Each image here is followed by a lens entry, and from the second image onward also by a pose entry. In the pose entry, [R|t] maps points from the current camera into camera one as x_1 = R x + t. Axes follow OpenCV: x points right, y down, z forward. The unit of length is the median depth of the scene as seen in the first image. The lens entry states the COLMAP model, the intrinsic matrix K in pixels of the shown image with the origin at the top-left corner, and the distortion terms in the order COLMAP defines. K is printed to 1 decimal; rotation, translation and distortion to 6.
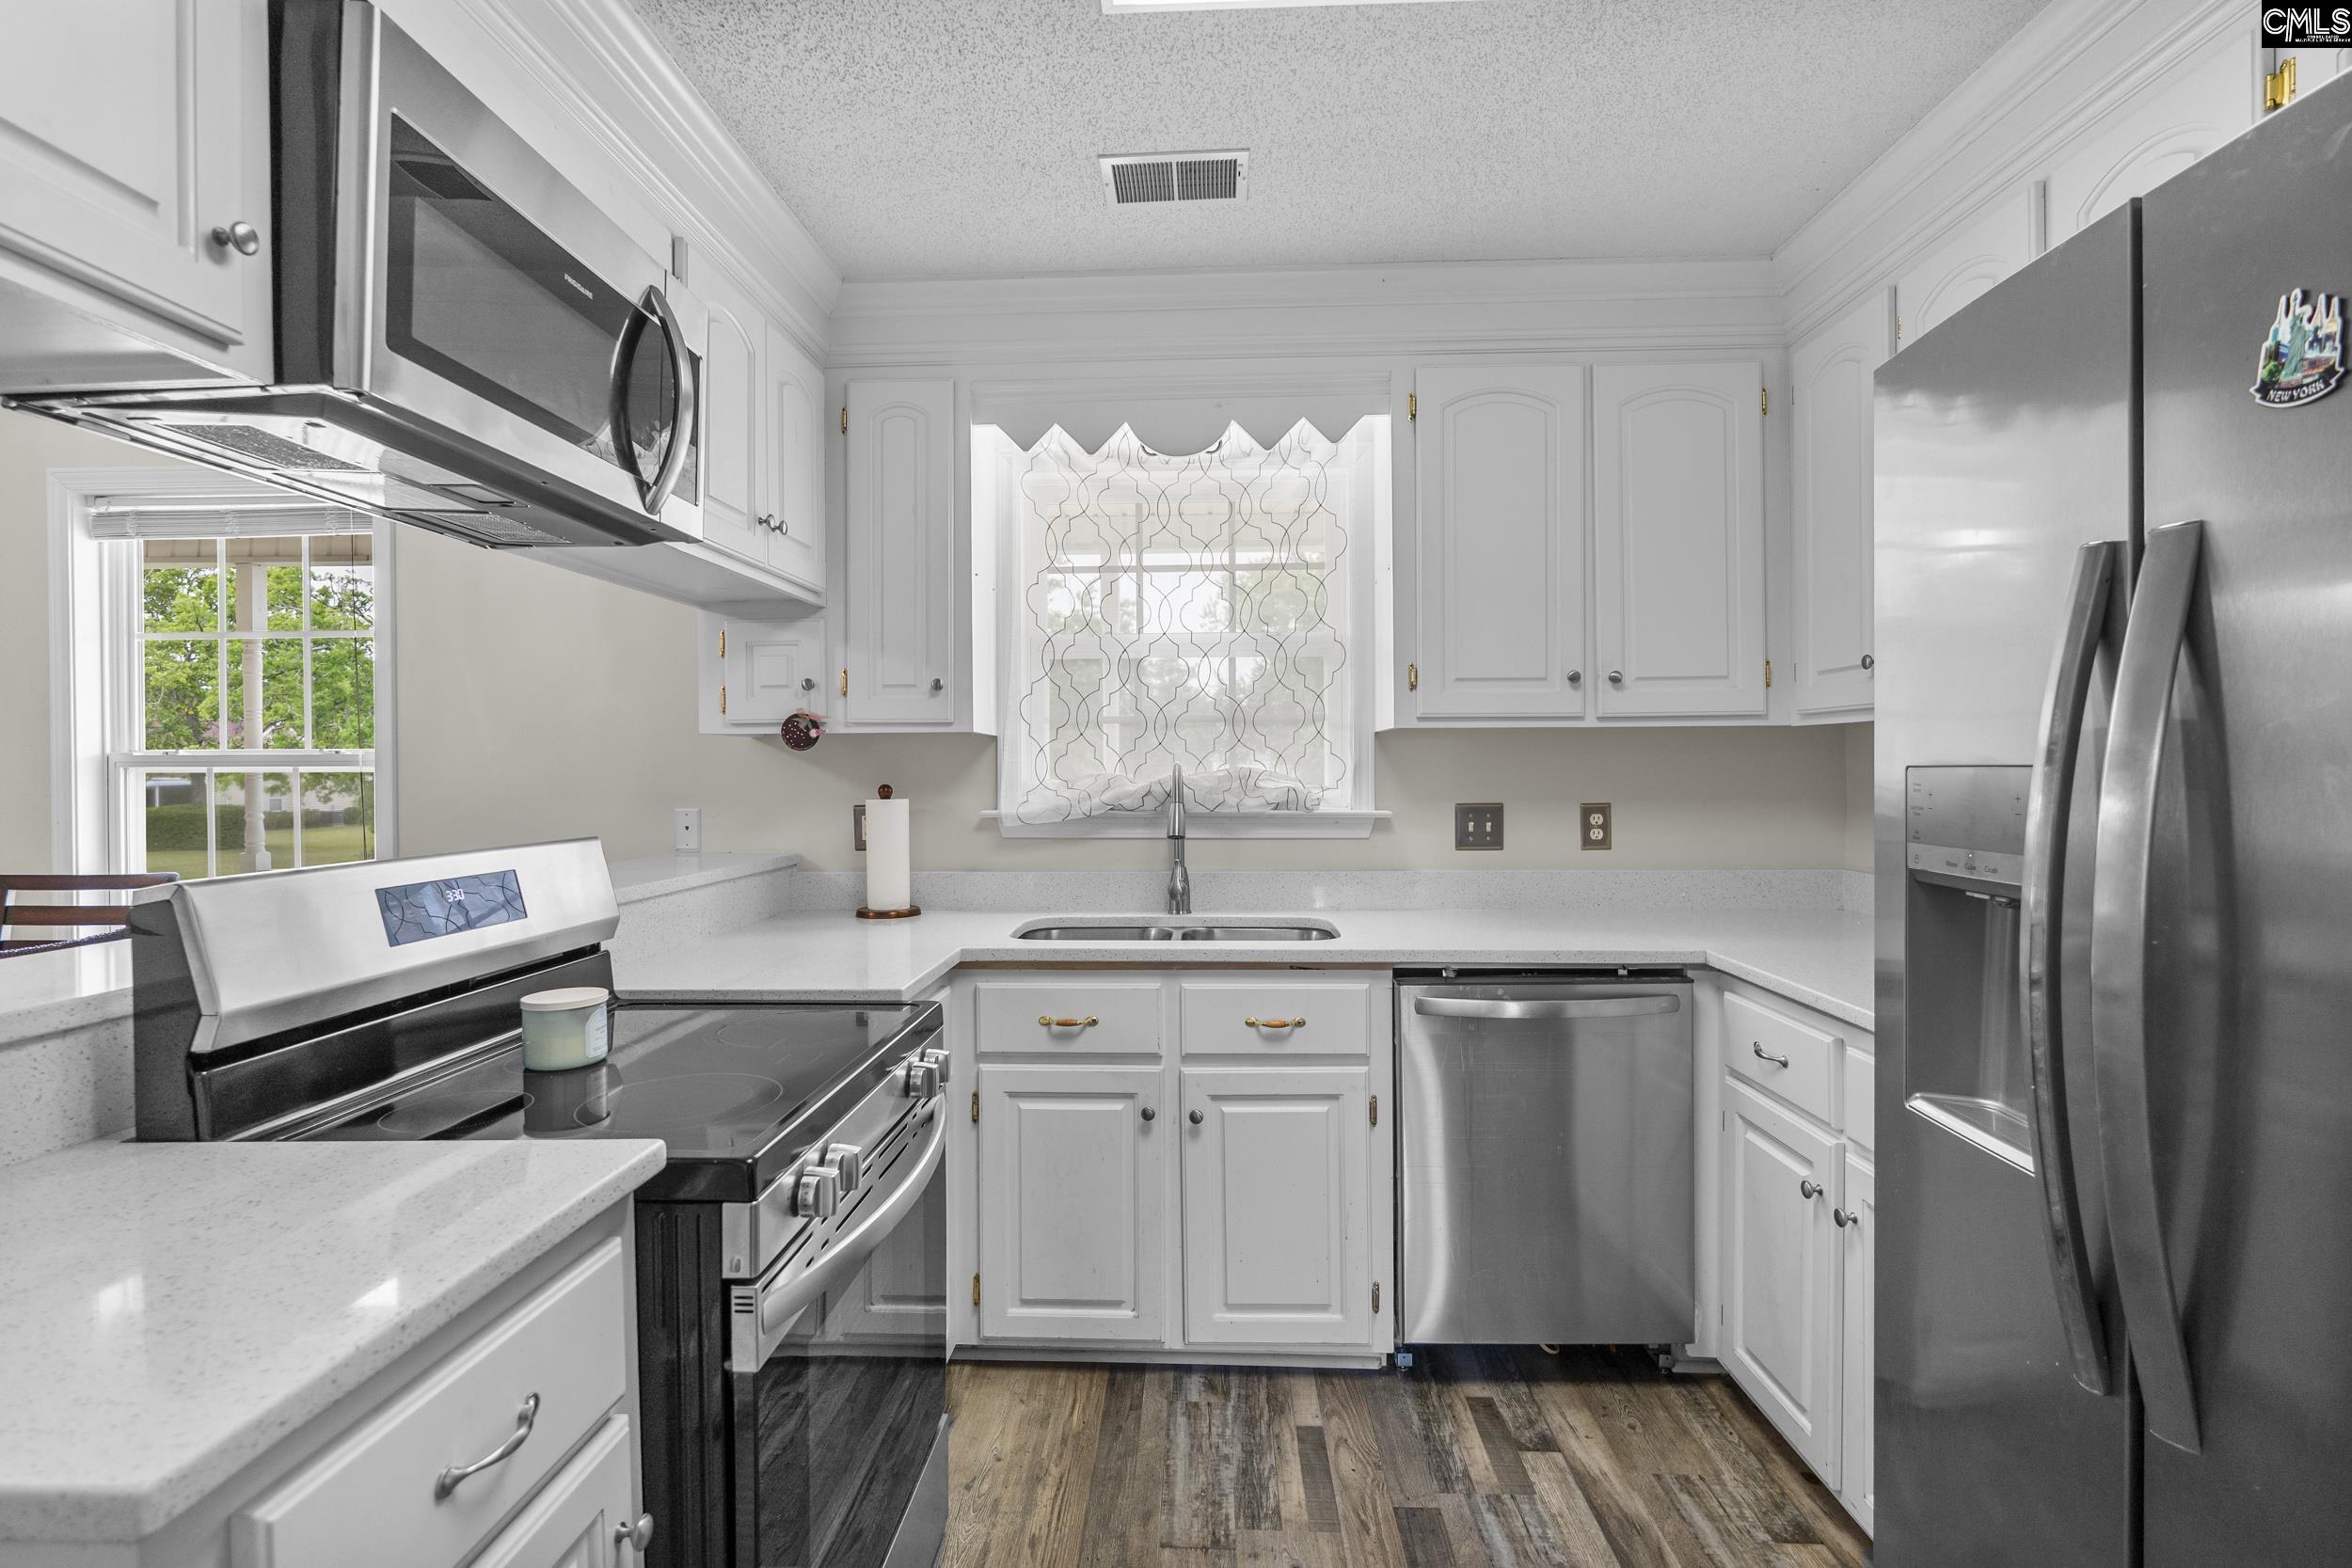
lens RADIAL K [[1096.2, 0, 1156.4], [0, 1096.2, 779.1], [0, 0, 1]] dist [-0.003394, 0.000464]
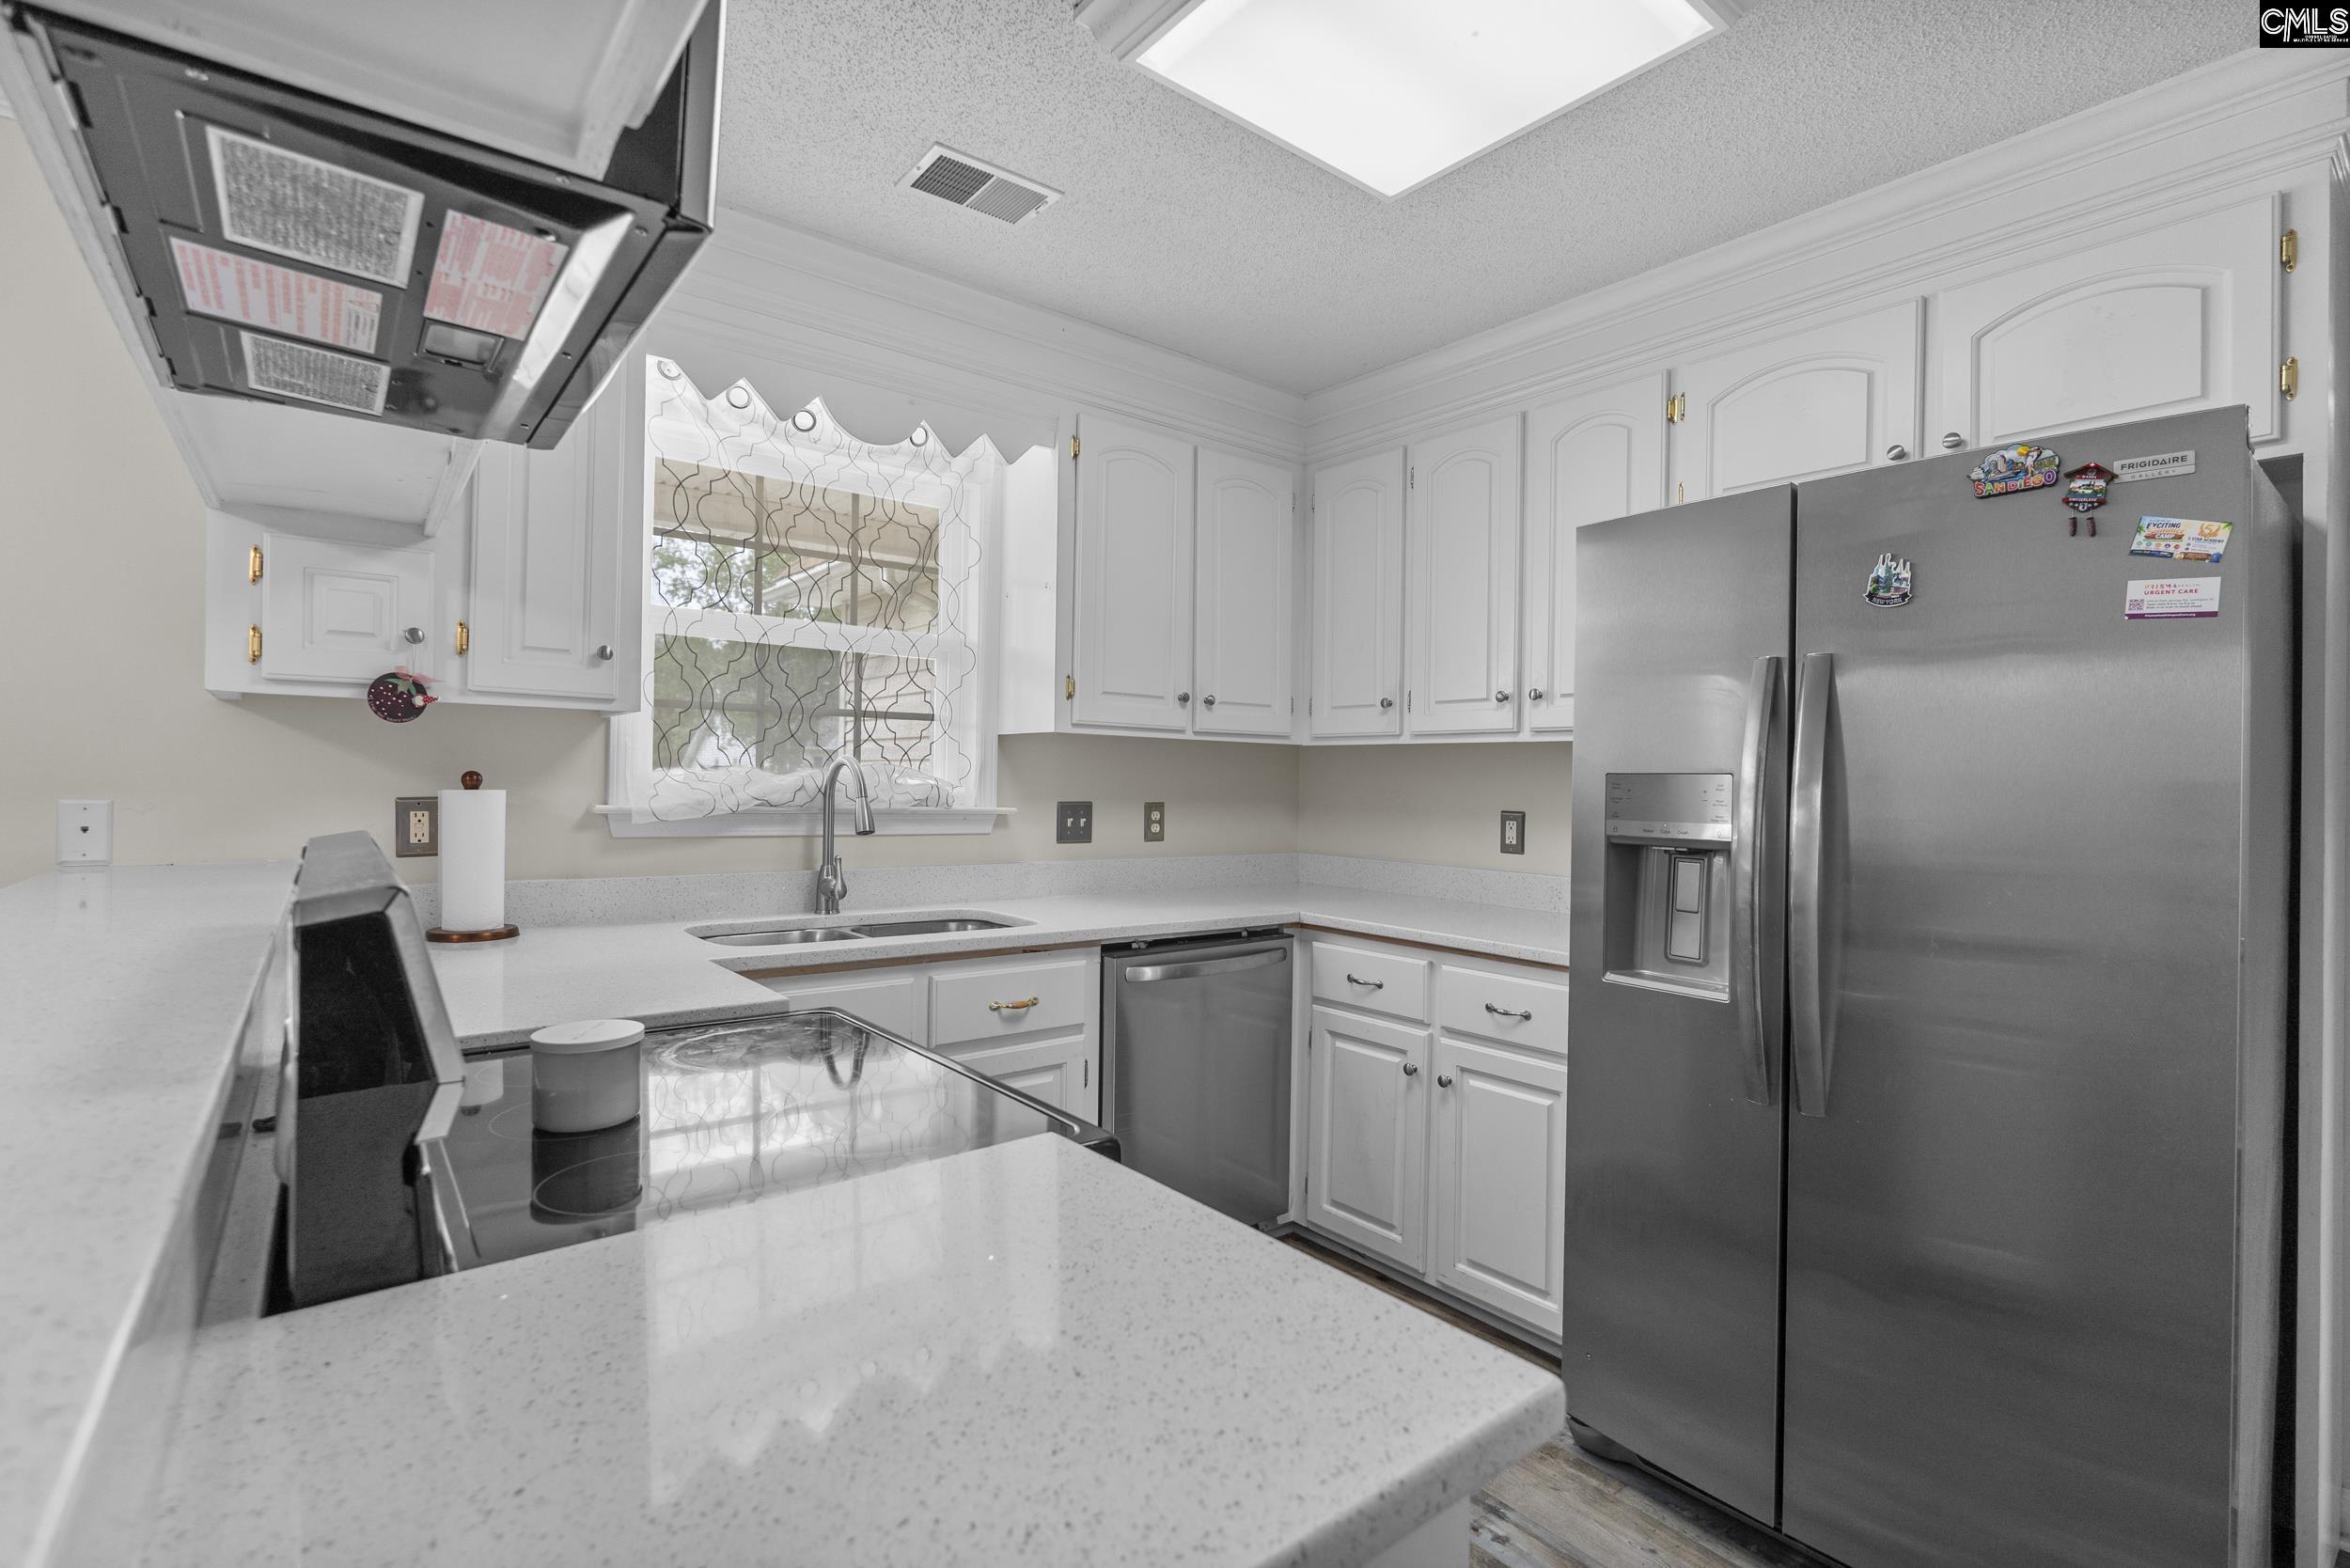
lens RADIAL K [[1095.4, 0, 1155.7], [0, 1095.4, 782.2], [0, 0, 1]] dist [-0.003394, 0.000464]
pose [[0.755537, 0.020290, 0.654791, -0.422583], [-0.016998, 0.999791, -0.011368, 0.014600], [-0.654885, -0.002541, 0.755724, 0.093727]]
